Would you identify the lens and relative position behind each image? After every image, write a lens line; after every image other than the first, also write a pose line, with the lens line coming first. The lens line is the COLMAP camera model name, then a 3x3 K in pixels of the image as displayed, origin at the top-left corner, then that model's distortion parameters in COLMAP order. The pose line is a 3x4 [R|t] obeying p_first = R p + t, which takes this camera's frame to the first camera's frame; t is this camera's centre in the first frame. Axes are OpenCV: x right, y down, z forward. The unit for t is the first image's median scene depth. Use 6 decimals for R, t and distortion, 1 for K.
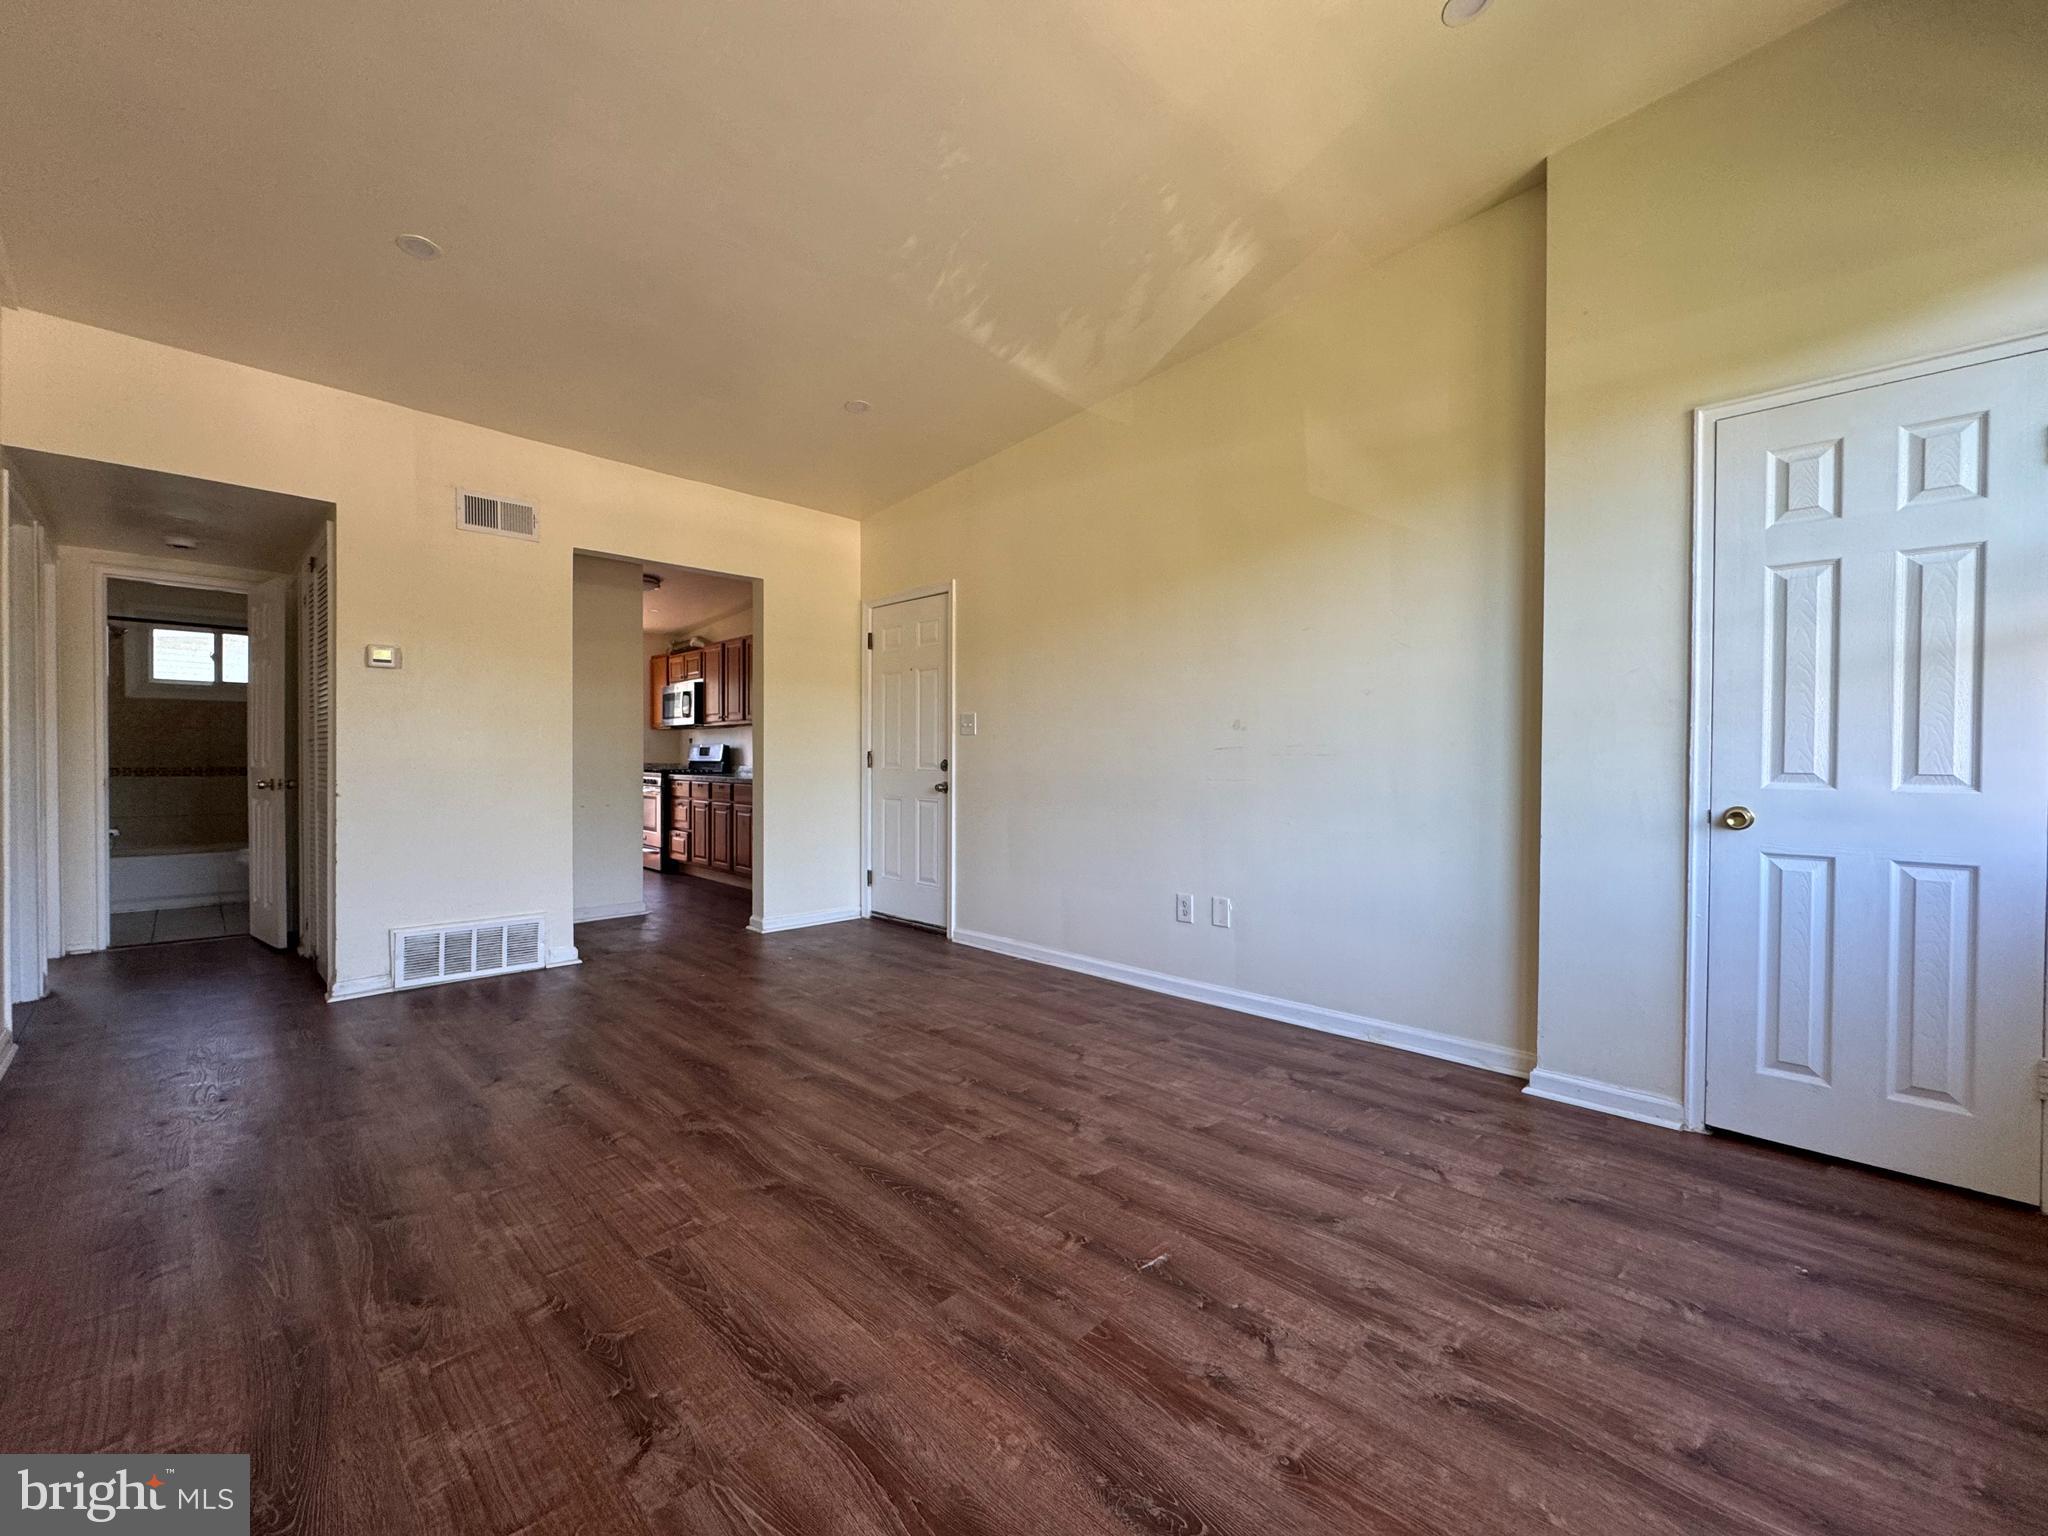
lens RADIAL K [[791.5, 0, 1024.0], [0, 791.5, 768.0], [0, 0, 1]] dist [0.001276, 0.000436]
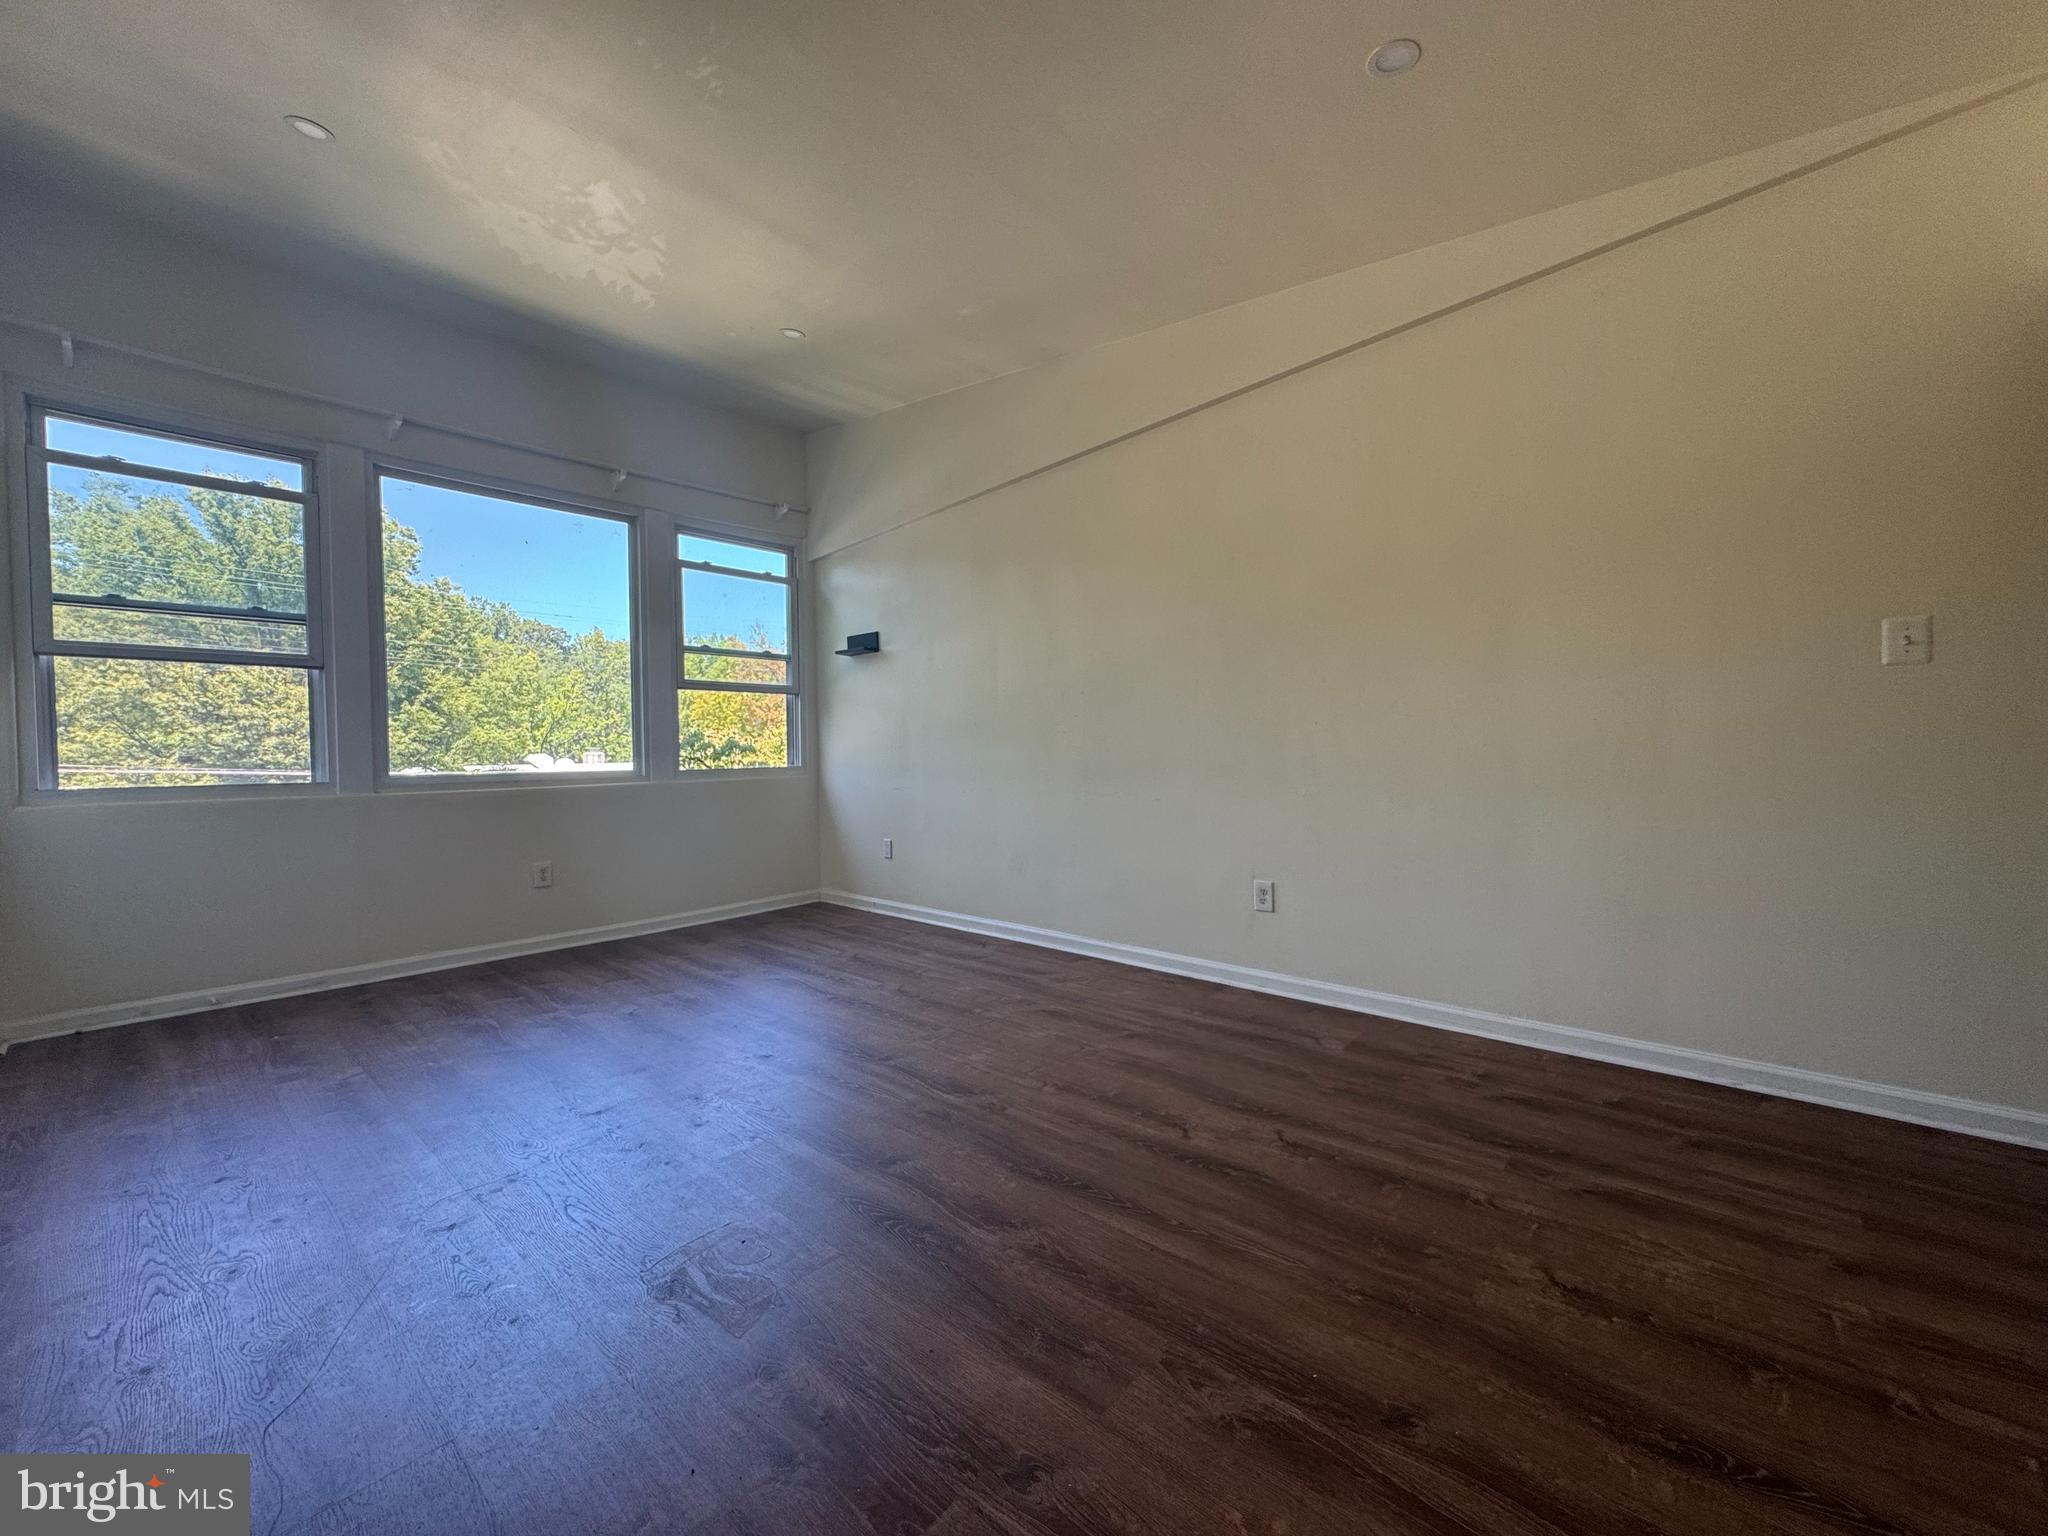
lens RADIAL K [[791.5, 0, 1024.0], [0, 791.5, 768.0], [0, 0, 1]] dist [0.001276, 0.000436]
pose [[-0.998919, 0.008648, -0.045684, -0.439104], [0.006986, 0.999313, 0.036397, -0.010010], [0.045967, 0.036038, -0.998293, 2.077352]]
